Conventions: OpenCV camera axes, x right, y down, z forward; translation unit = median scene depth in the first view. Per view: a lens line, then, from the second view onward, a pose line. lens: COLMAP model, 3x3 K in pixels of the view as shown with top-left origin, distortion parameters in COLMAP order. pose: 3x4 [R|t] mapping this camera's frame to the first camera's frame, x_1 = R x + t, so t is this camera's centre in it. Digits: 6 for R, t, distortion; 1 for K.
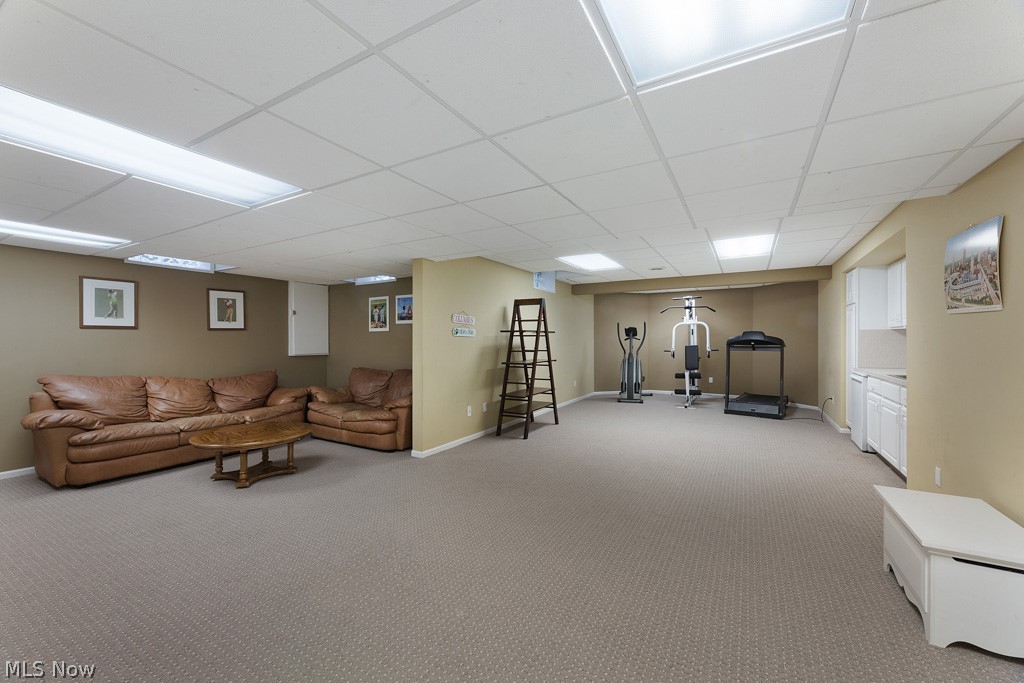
lens RADIAL K [[409.9, 0, 511.0], [0, 409.9, 340.6], [0, 0, 1]] dist [0.006220, -0.000387]
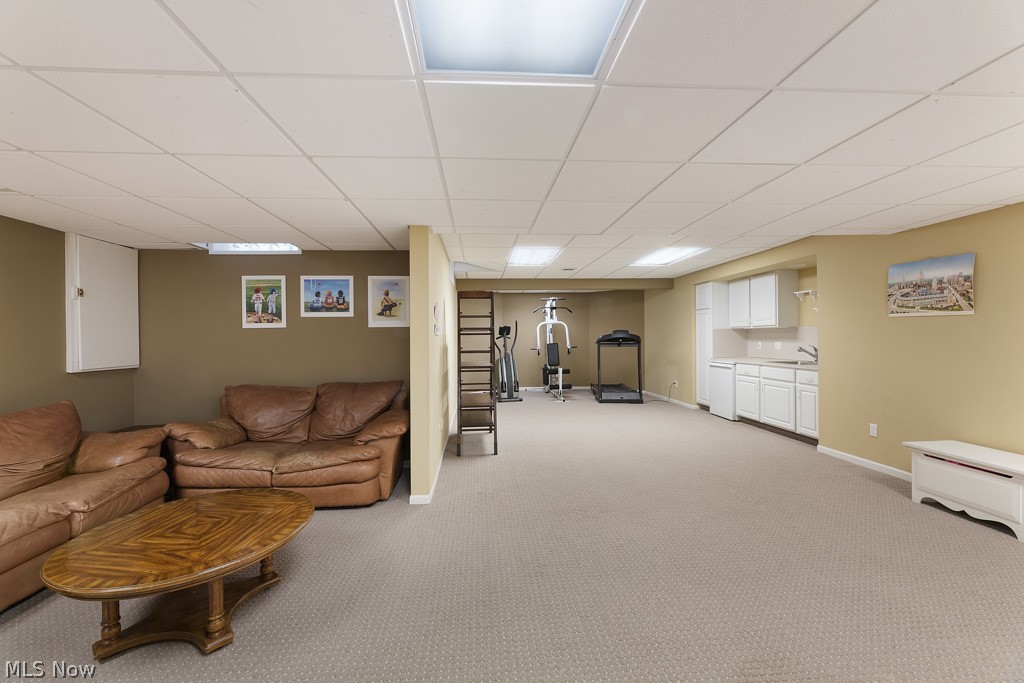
lens RADIAL K [[414.4, 0, 508.3], [0, 414.4, 337.2], [0, 0, 1]] dist [0.006388, -0.000367]
pose [[0.826798, -0.006295, 0.562464, -0.377841], [0.011222, 0.999923, -0.005305, -0.000145], [-0.562388, 0.010698, 0.826805, 0.234303]]
